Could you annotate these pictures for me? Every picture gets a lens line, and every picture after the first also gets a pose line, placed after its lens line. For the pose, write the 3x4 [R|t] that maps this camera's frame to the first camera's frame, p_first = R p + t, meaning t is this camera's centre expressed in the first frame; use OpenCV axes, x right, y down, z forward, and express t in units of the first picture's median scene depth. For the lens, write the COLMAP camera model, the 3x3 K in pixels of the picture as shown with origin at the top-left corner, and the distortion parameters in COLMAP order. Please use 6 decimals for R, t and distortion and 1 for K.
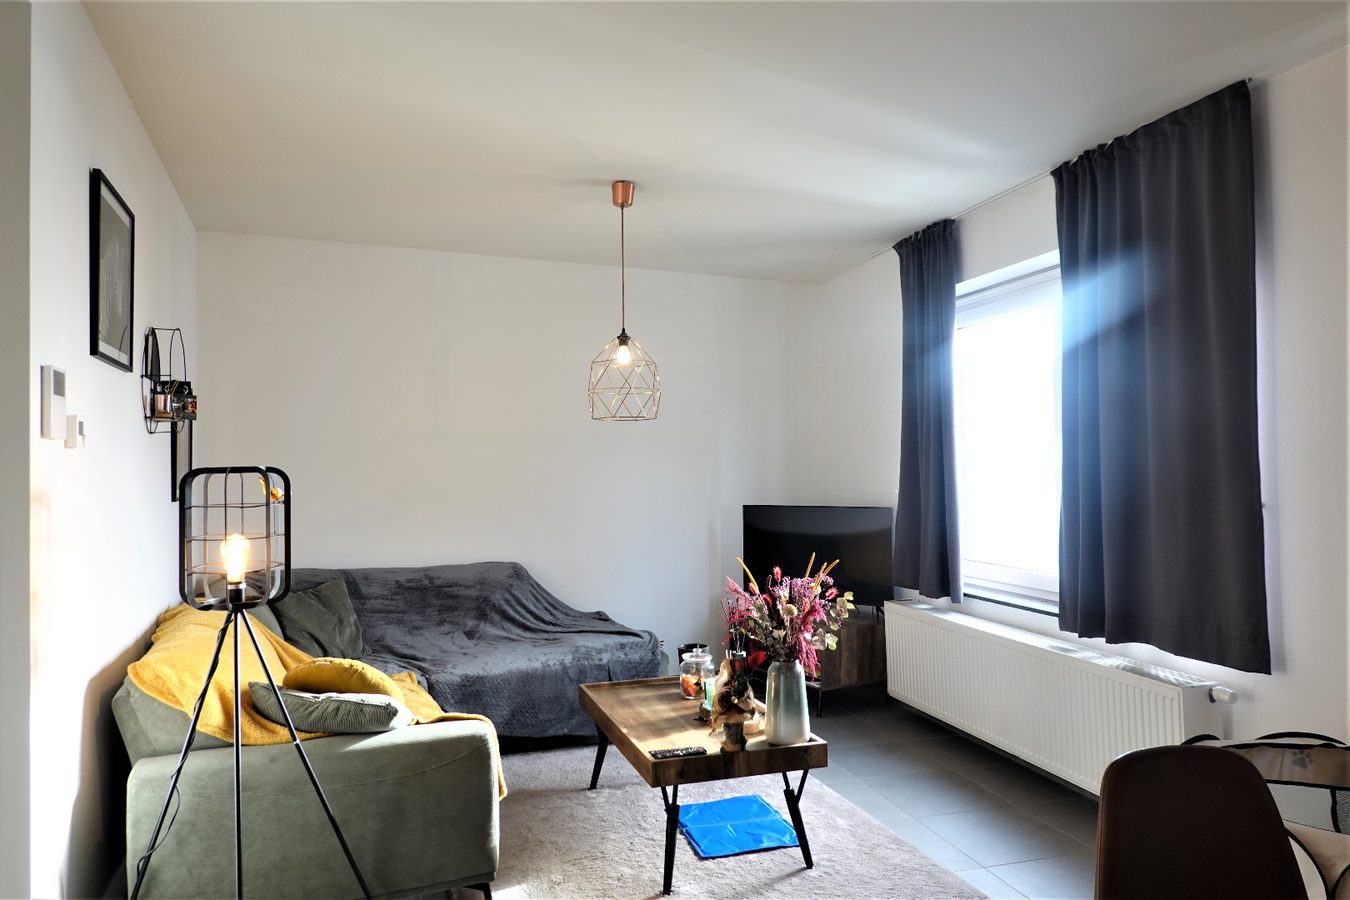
lens RADIAL K [[896.0, 0, 675.0], [0, 896.0, 450.0], [0, 0, 1]] dist [-0.001247, 0.002203]
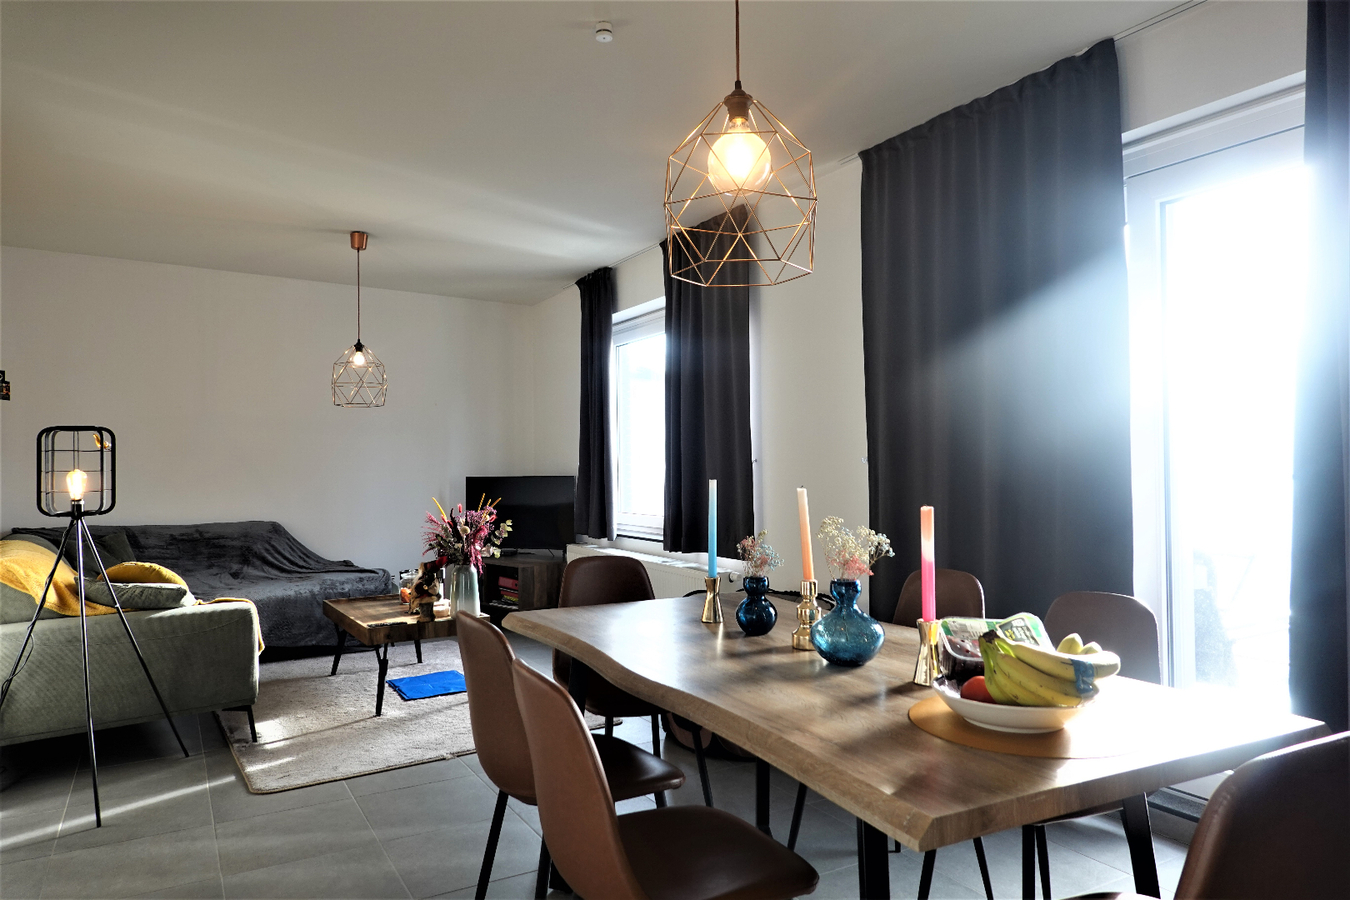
lens RADIAL K [[896.0, 0, 675.0], [0, 896.0, 450.0], [0, 0, 1]] dist [-0.001247, 0.002203]
pose [[0.971833, 0.003542, 0.235643, 0.100580], [-0.003137, 0.999993, -0.002095, 0.038844], [-0.235649, 0.001296, 0.971837, -0.495390]]
